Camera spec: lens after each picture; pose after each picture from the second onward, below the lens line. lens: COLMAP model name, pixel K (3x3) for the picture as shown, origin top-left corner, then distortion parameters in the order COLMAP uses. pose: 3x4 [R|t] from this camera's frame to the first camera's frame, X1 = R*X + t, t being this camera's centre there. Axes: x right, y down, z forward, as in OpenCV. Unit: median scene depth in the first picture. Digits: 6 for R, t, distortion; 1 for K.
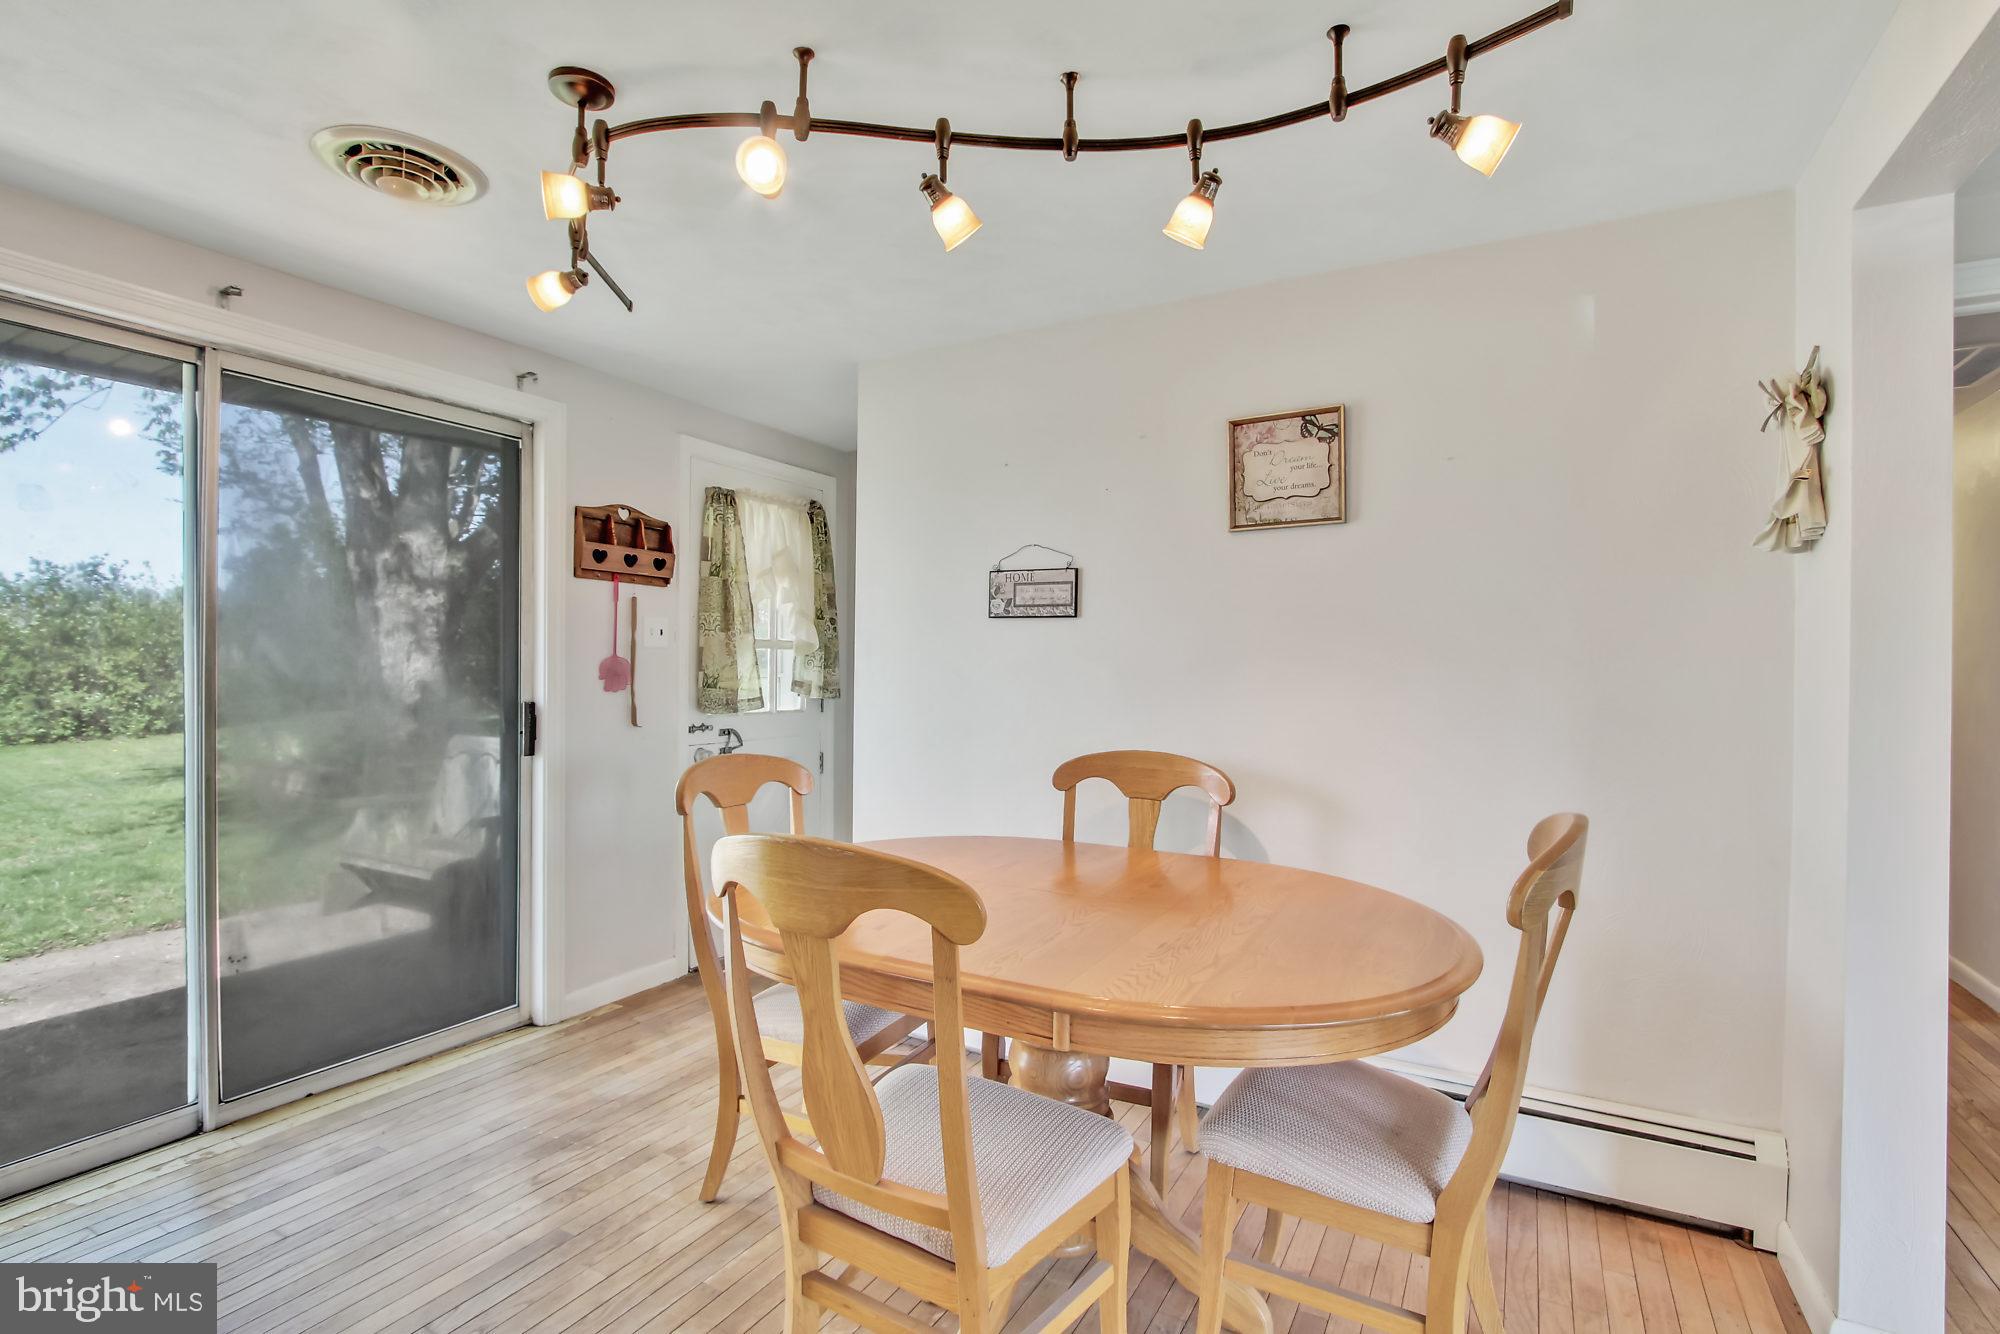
lens RADIAL K [[942.4, 0, 982.8], [0, 942.4, 672.6], [0, 0, 1]] dist [-0.019659, 0.005508]
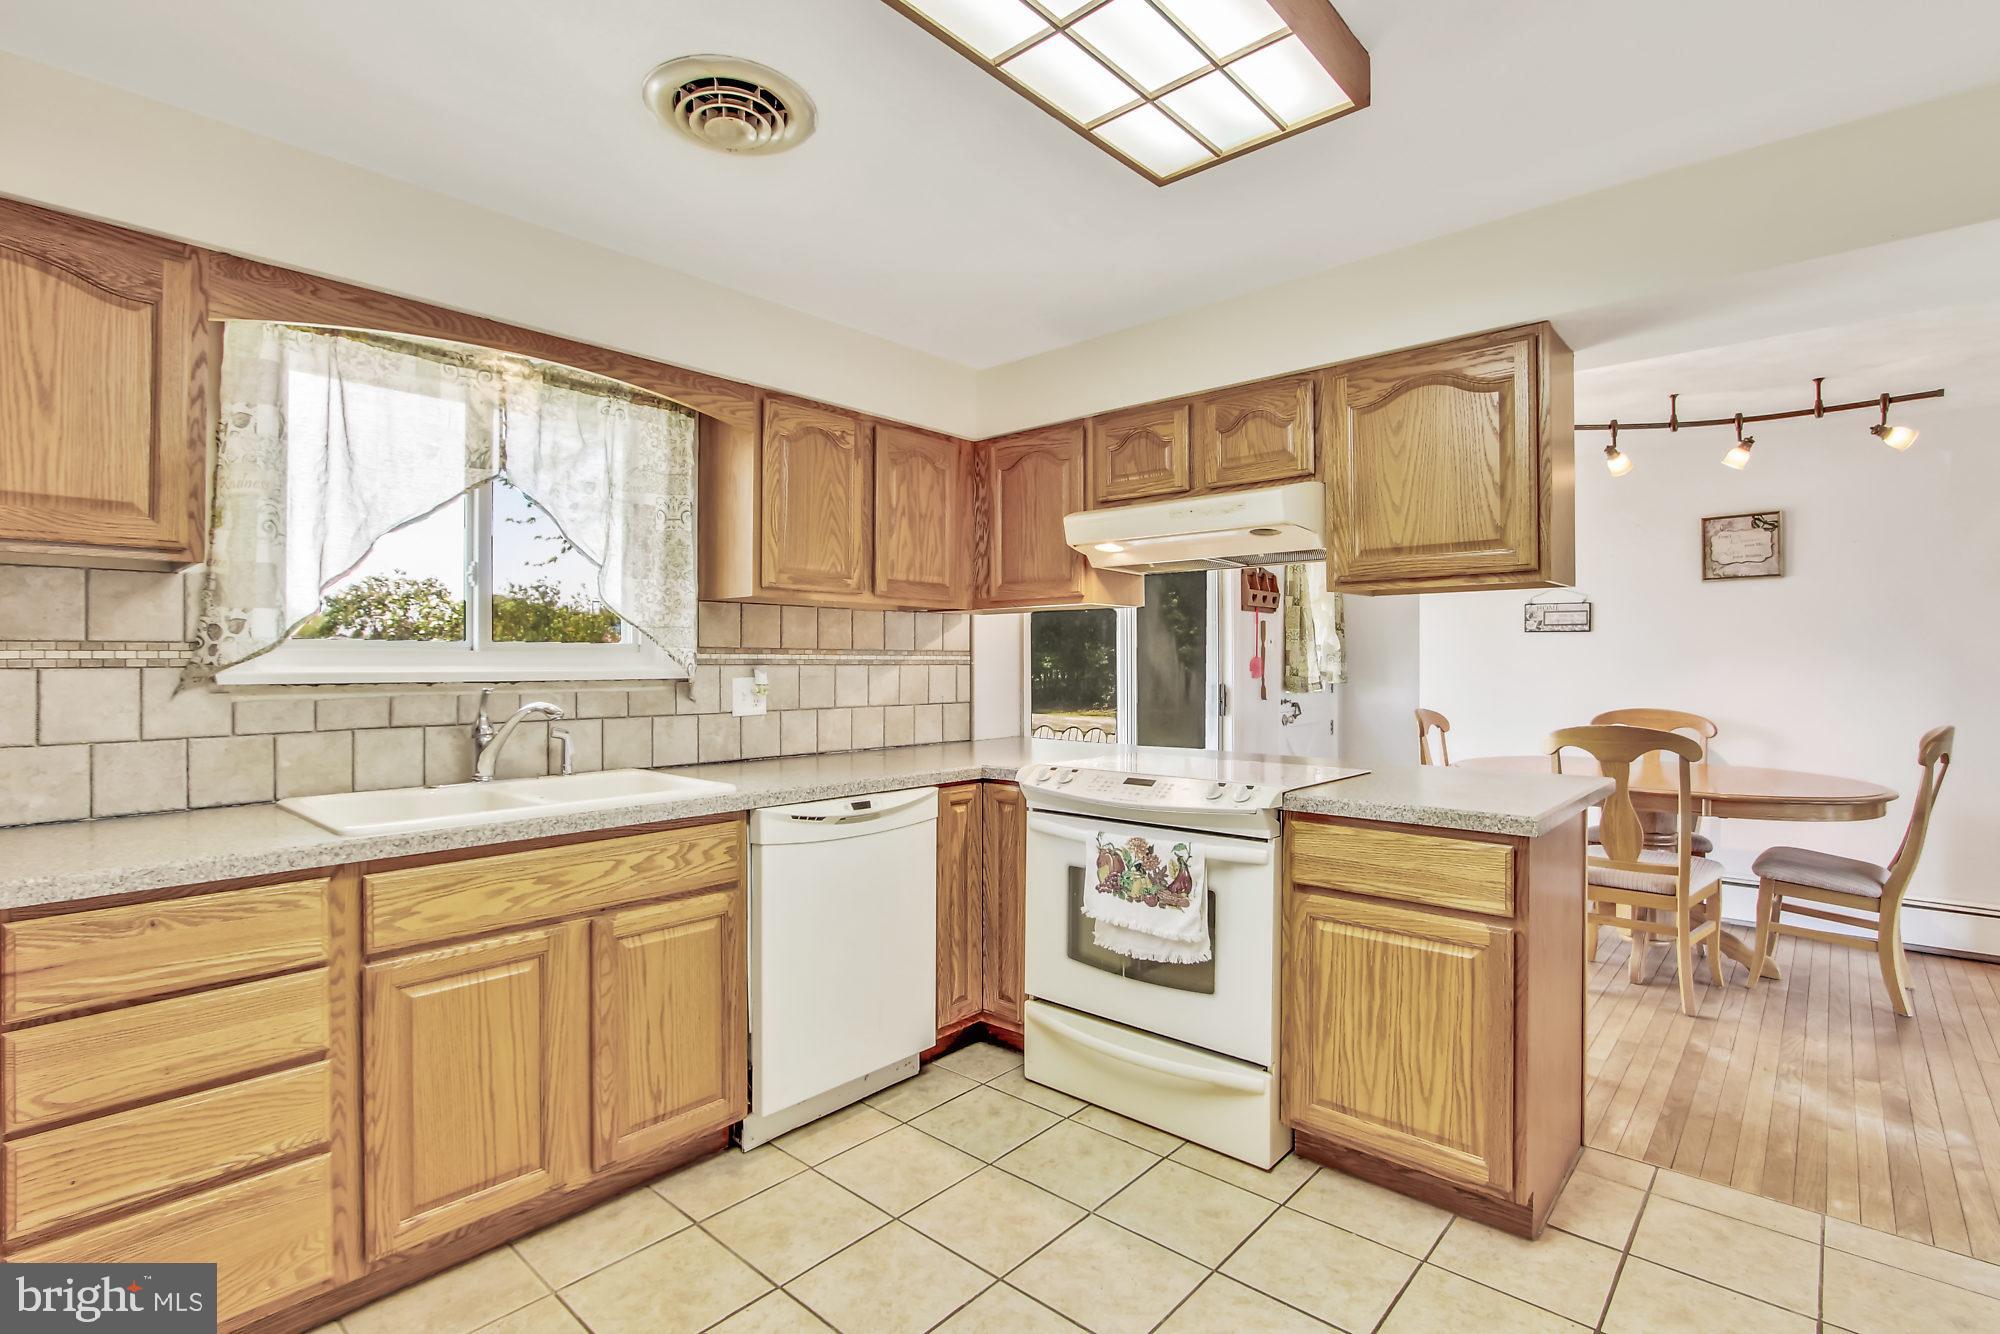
lens RADIAL K [[942.4, 0, 999.6], [0, 942.4, 658.3], [0, 0, 1]] dist [-0.019659, 0.005508]
pose [[0.977804, -0.009025, -0.209327, -0.685752], [0.006850, 0.999915, -0.011115, 0.001249], [0.209409, 0.009434, 0.977783, -1.011630]]
